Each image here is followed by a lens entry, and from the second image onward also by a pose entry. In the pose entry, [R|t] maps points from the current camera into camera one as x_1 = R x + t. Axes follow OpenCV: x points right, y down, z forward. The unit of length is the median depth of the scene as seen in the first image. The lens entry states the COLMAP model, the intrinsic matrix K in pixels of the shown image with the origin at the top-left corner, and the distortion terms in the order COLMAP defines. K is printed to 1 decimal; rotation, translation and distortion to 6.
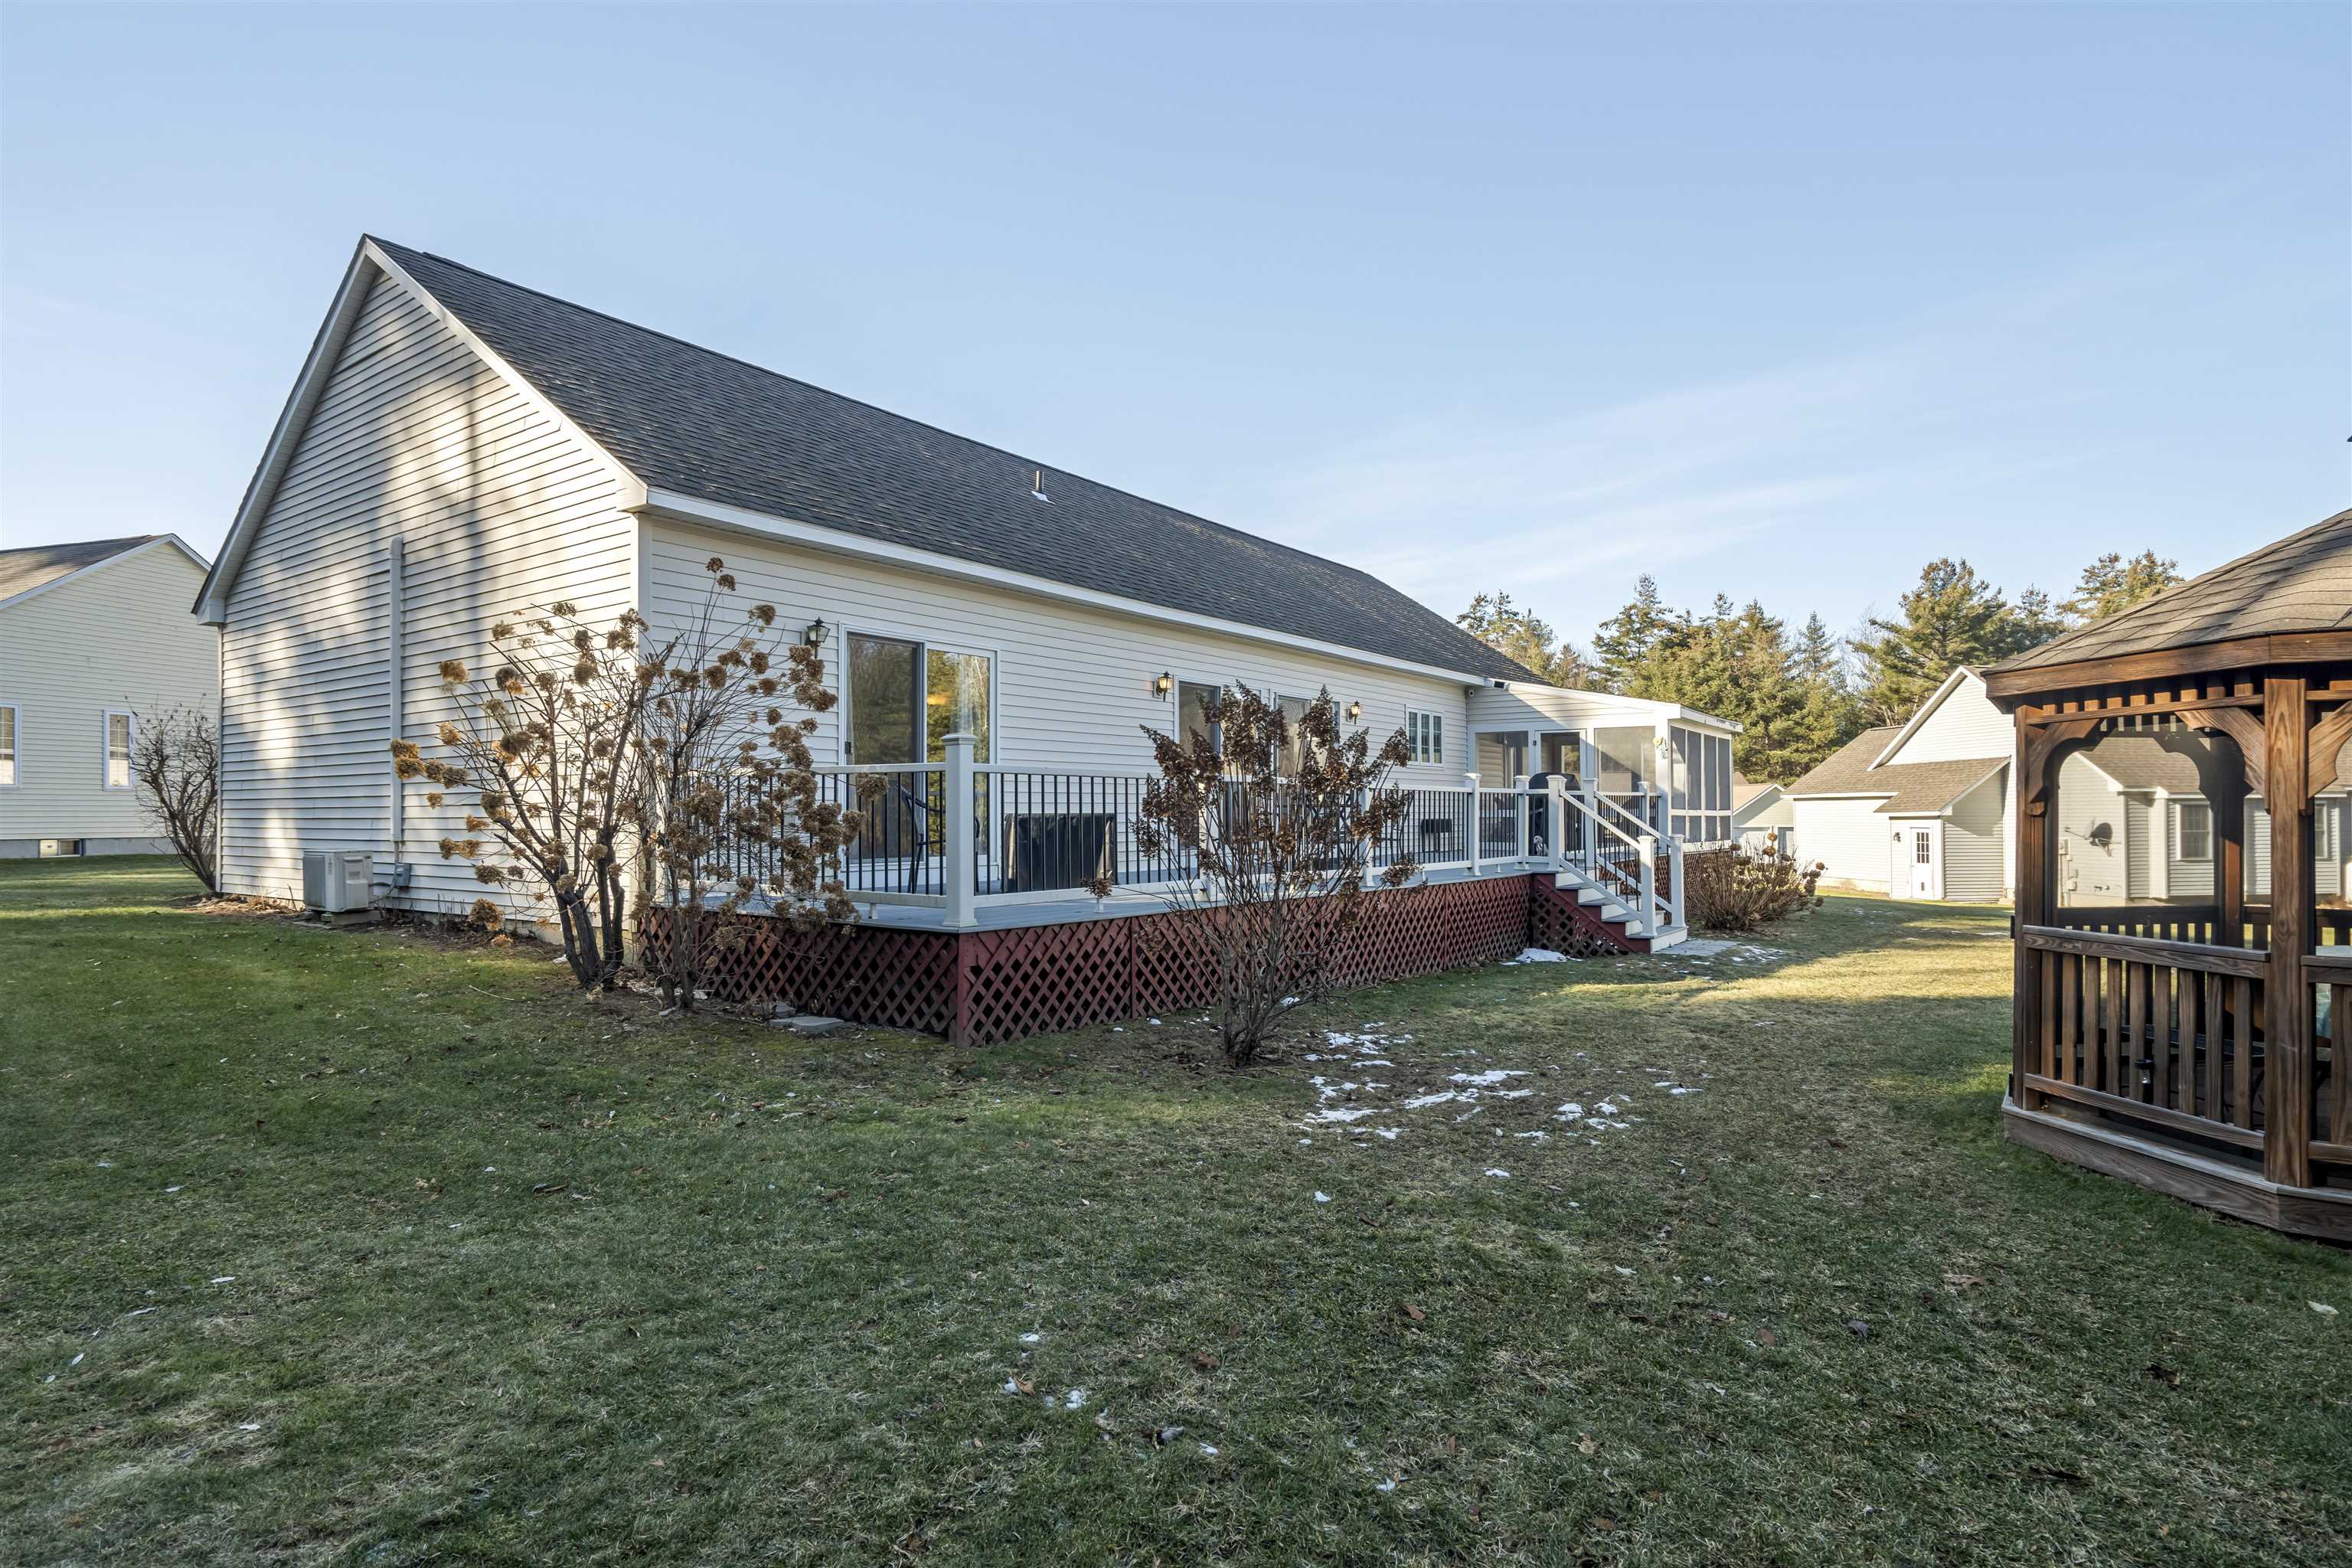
lens RADIAL K [[1275.7, 0, 1172.3], [0, 1275.7, 794.4], [0, 0, 1]] dist [-0.005587, -0.000605]
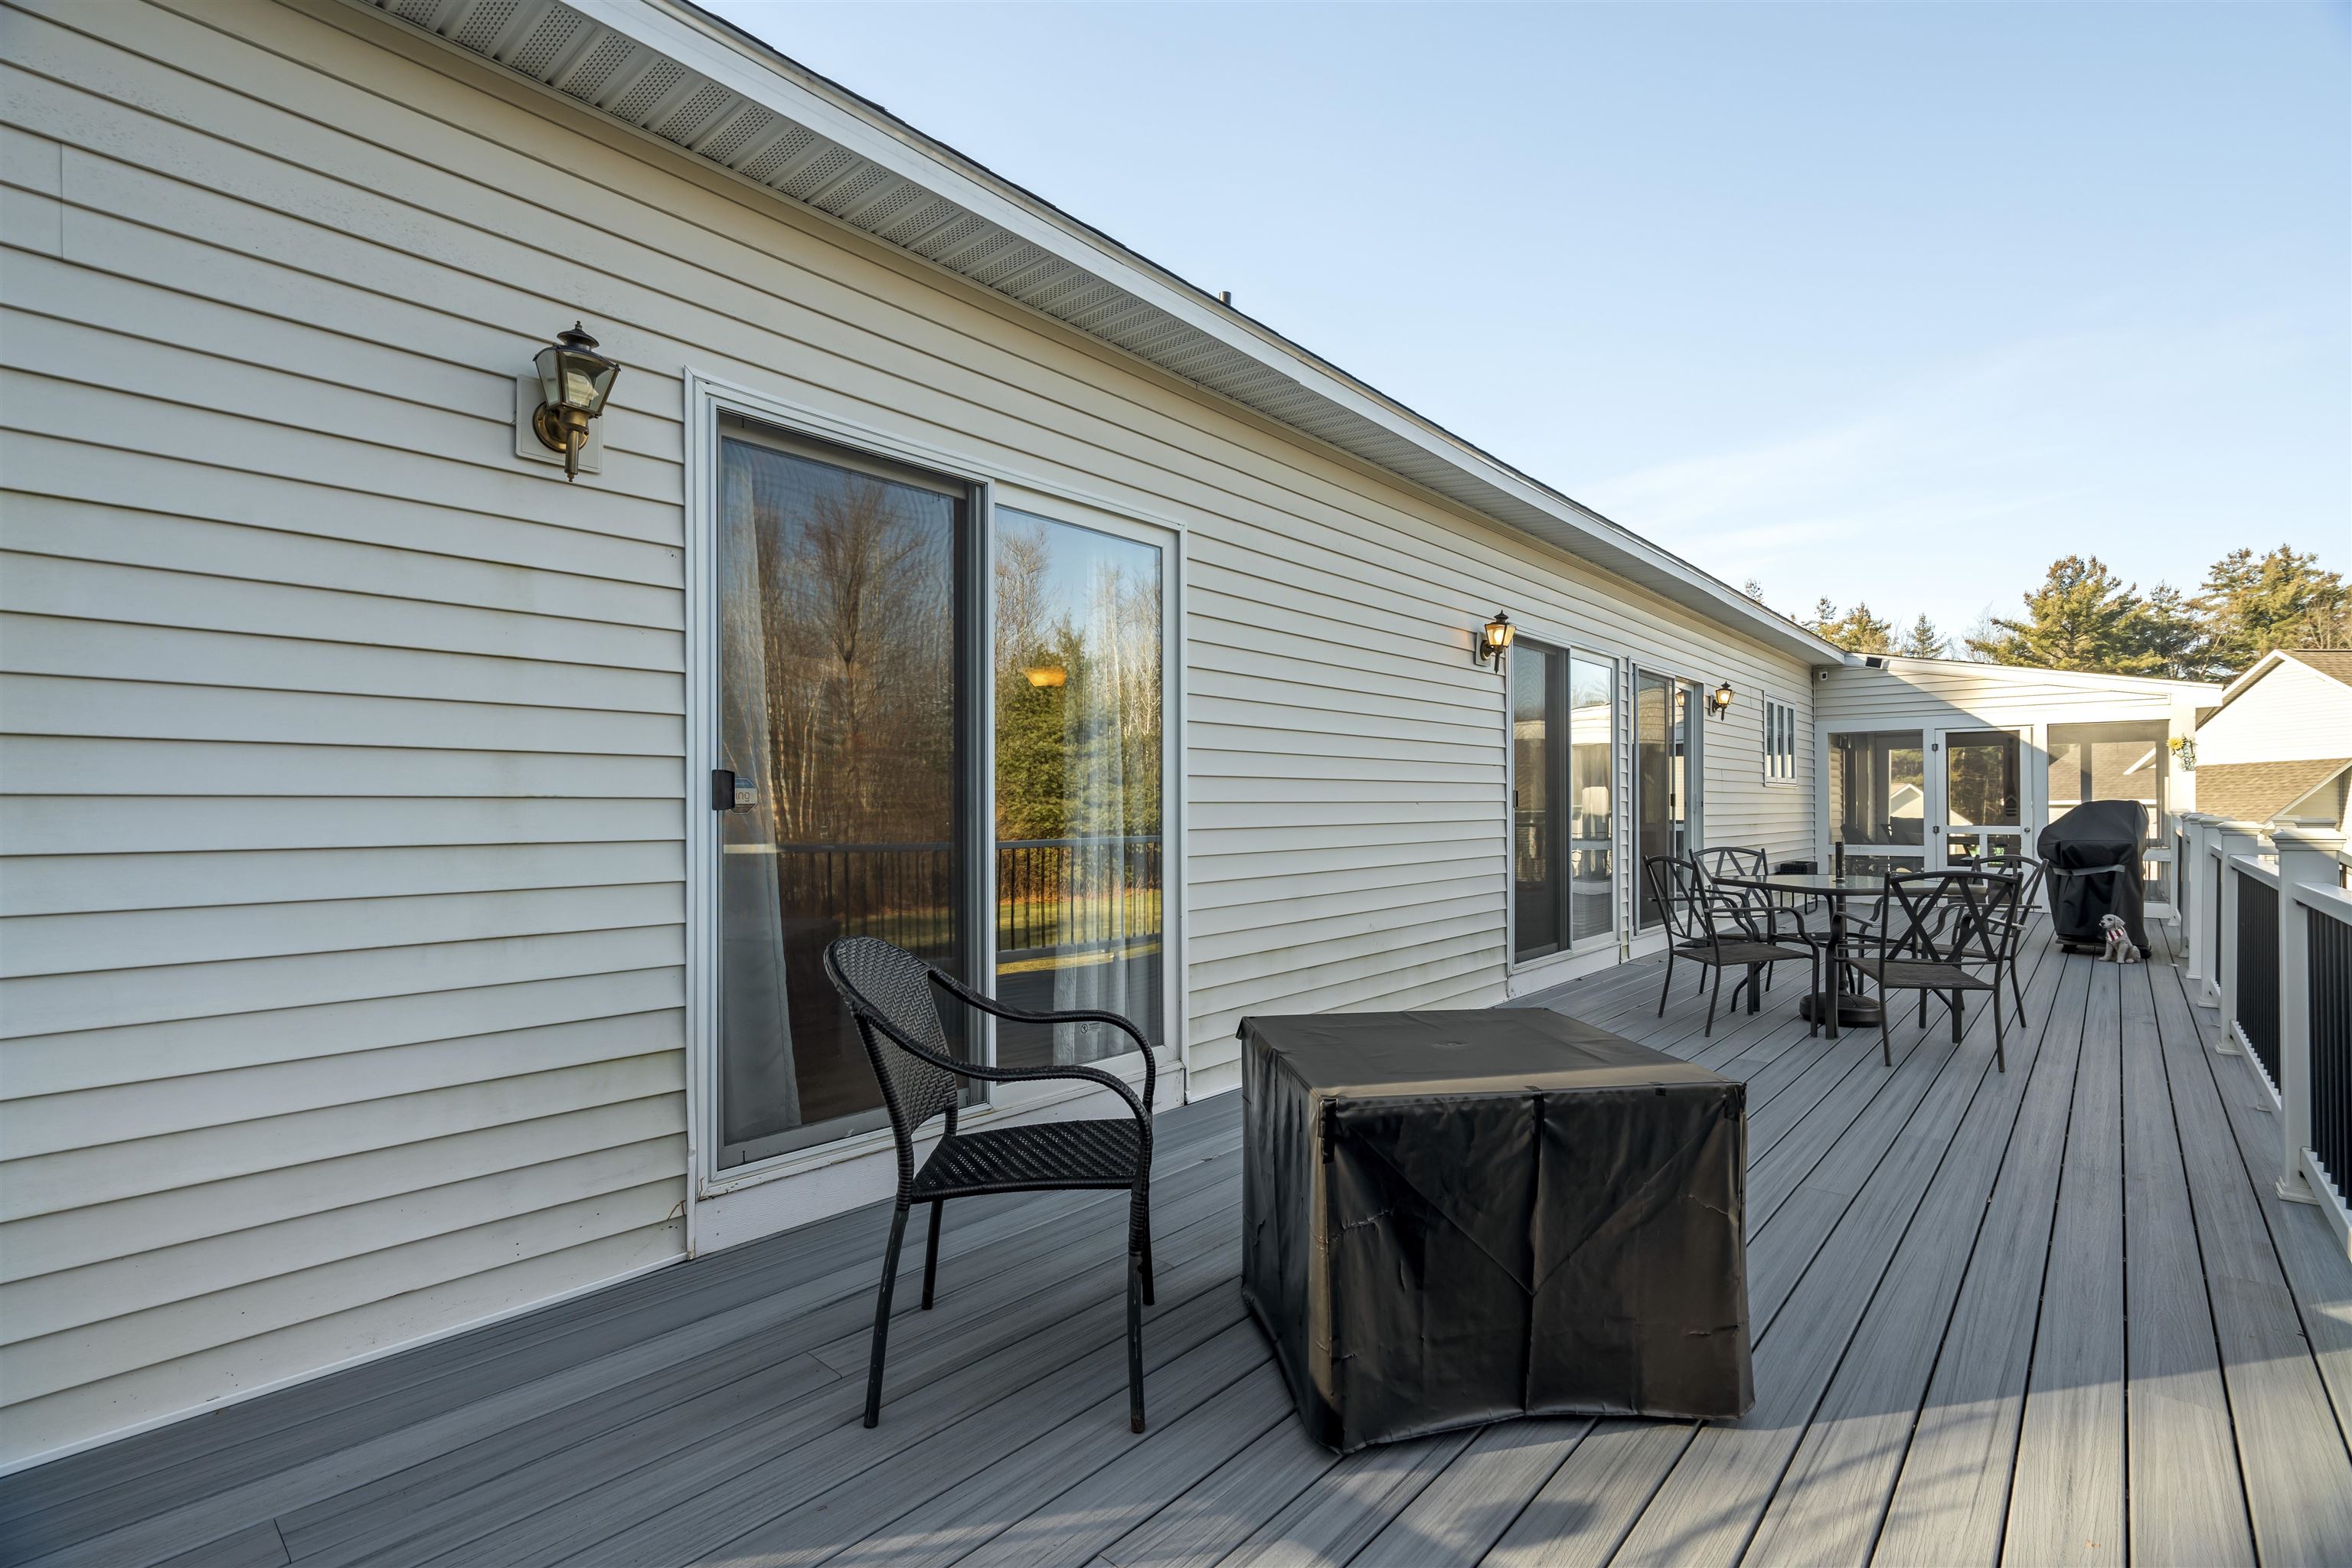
lens RADIAL K [[1070.2, 0, 1182.6], [0, 1070.2, 791.1], [0, 0, 1]] dist [-0.006065, 0.000593]
pose [[0.996492, -0.003862, -0.083598, -0.017897], [0.003989, 0.999991, 0.001351, -0.005272], [0.083592, -0.001679, 0.996499, 0.110330]]
